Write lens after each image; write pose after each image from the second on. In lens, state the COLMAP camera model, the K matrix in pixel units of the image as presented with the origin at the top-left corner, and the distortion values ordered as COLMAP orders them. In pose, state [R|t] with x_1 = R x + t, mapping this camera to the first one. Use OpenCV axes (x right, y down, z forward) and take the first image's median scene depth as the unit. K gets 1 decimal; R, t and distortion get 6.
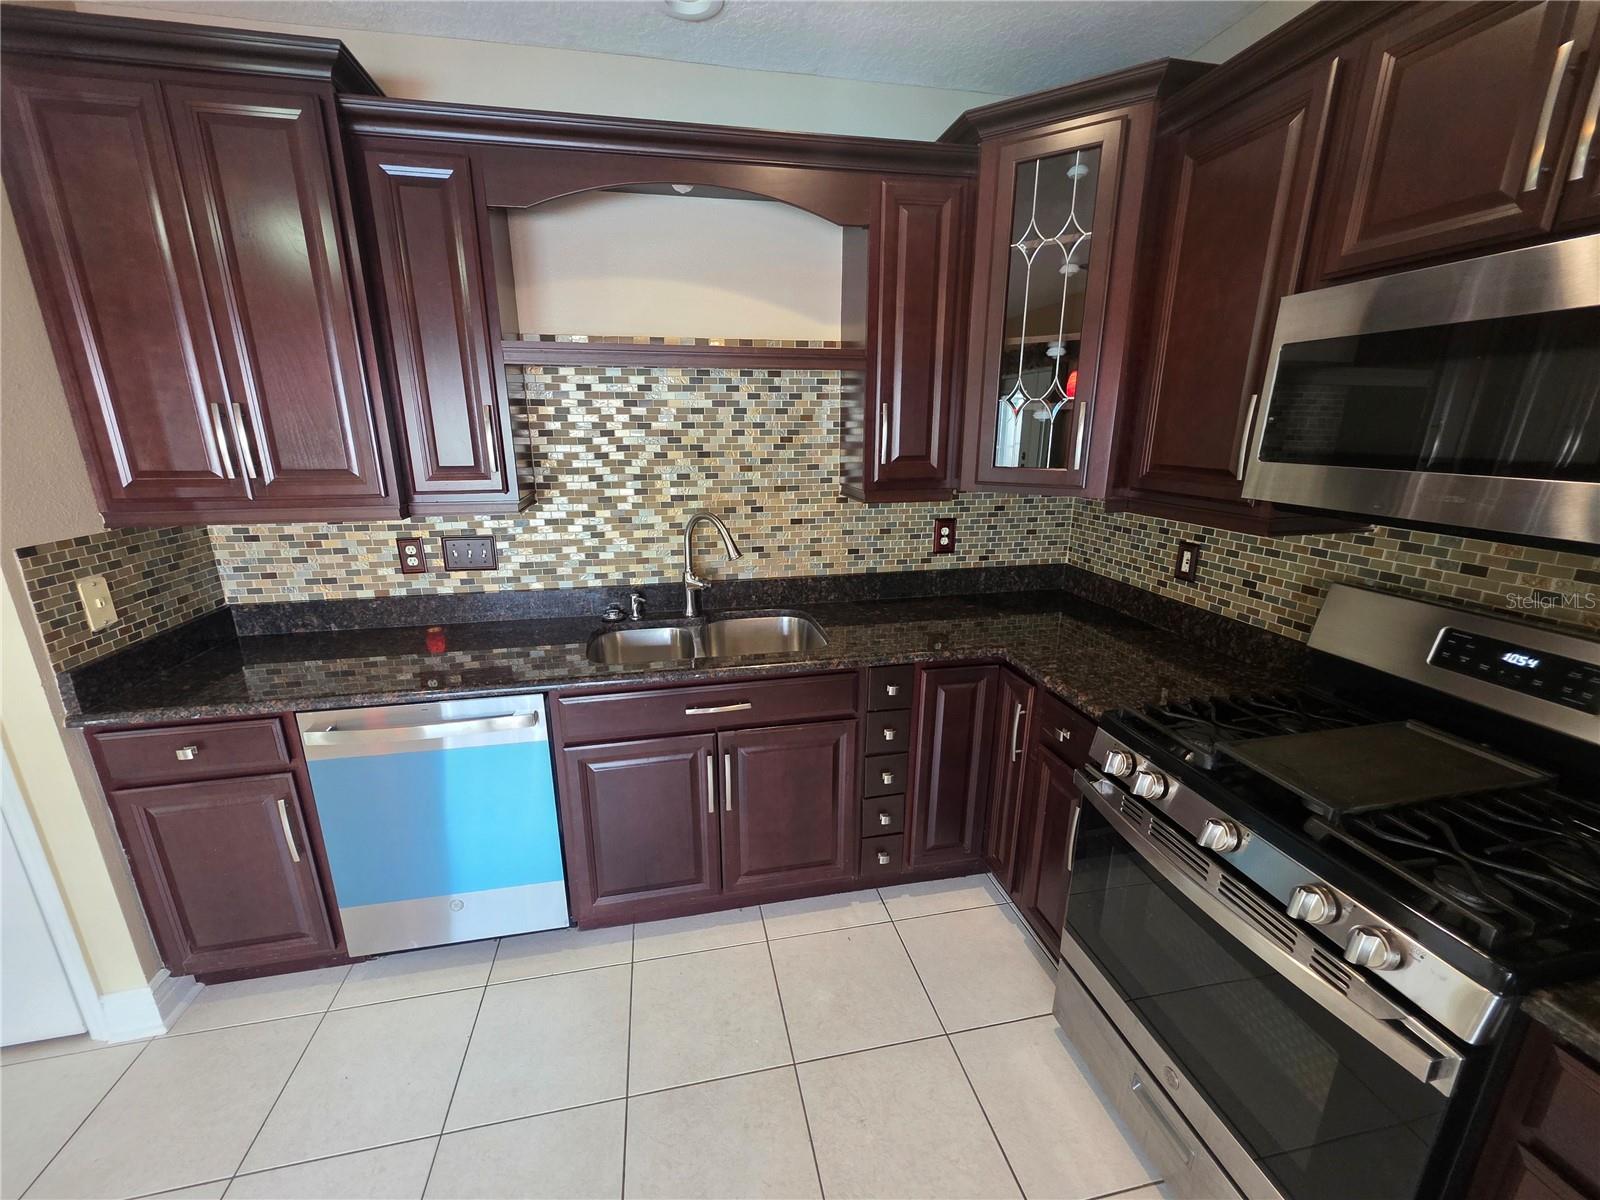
lens RADIAL K [[641.1, 0, 792.1], [0, 641.1, 602.0], [0, 0, 1]] dist [0.003478, -0.001063]
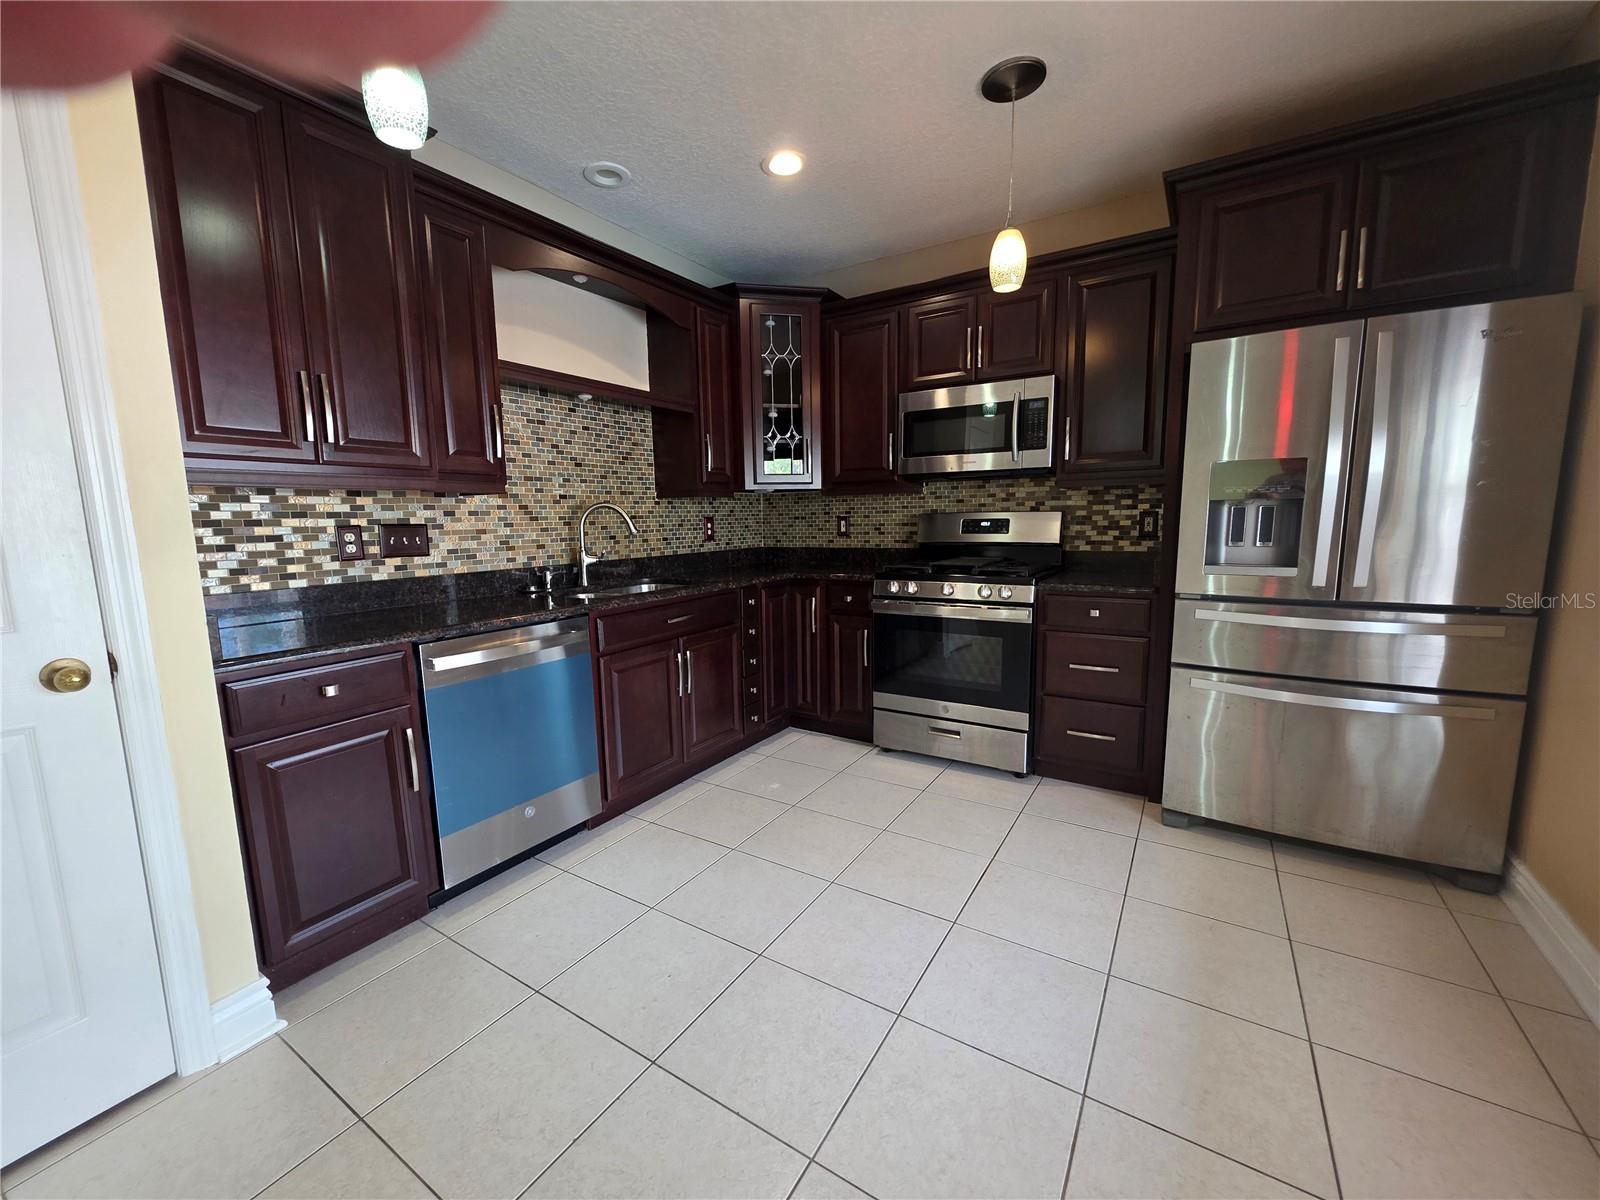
lens RADIAL K [[641.1, 0, 791.4], [0, 641.1, 601.7], [0, 0, 1]] dist [0.003478, -0.001063]
pose [[0.696961, -0.105086, 0.709368, -0.832394], [0.207638, 0.976403, -0.059361, 0.226383], [-0.686390, 0.188664, 0.702335, -0.191222]]
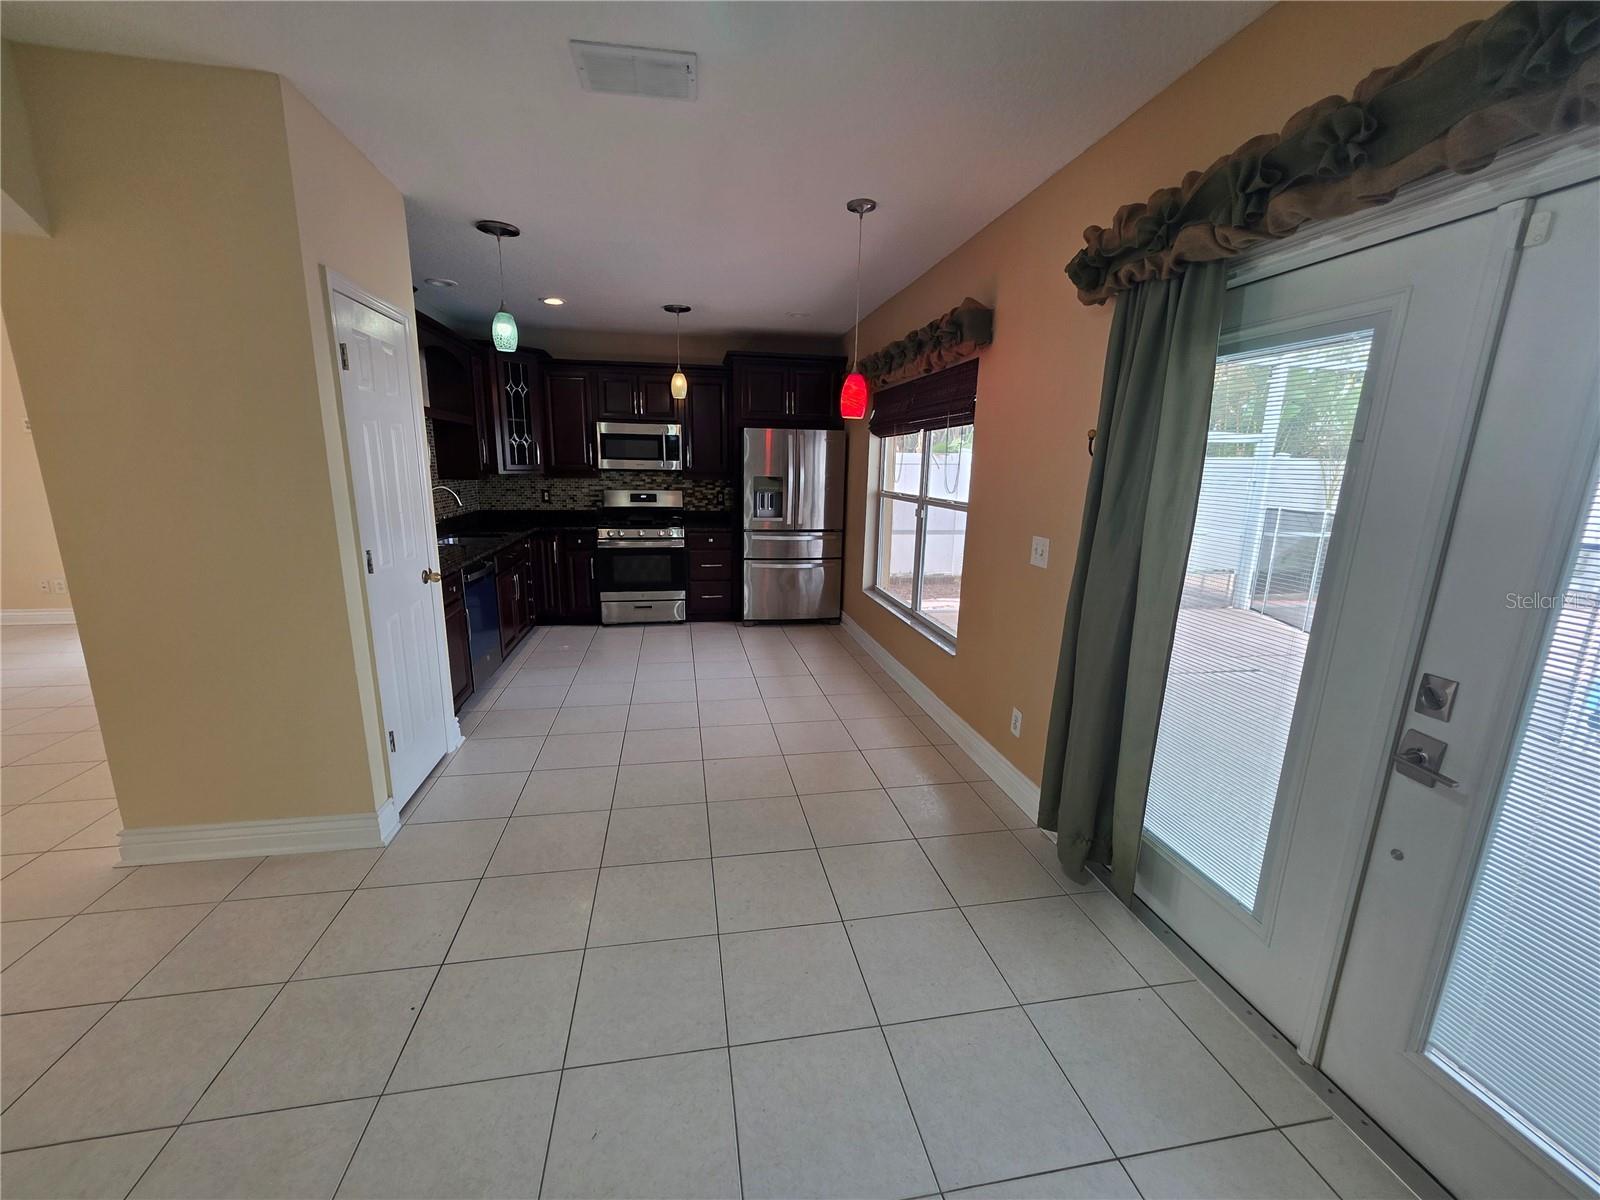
lens RADIAL K [[641.1, 0, 789.6], [0, 641.1, 606.1], [0, 0, 1]] dist [0.003478, -0.001063]
pose [[0.023284, -0.214134, 0.976527, -2.236864], [0.253473, 0.946139, 0.201427, 0.100048], [-0.967062, 0.242833, 0.076307, -0.183825]]
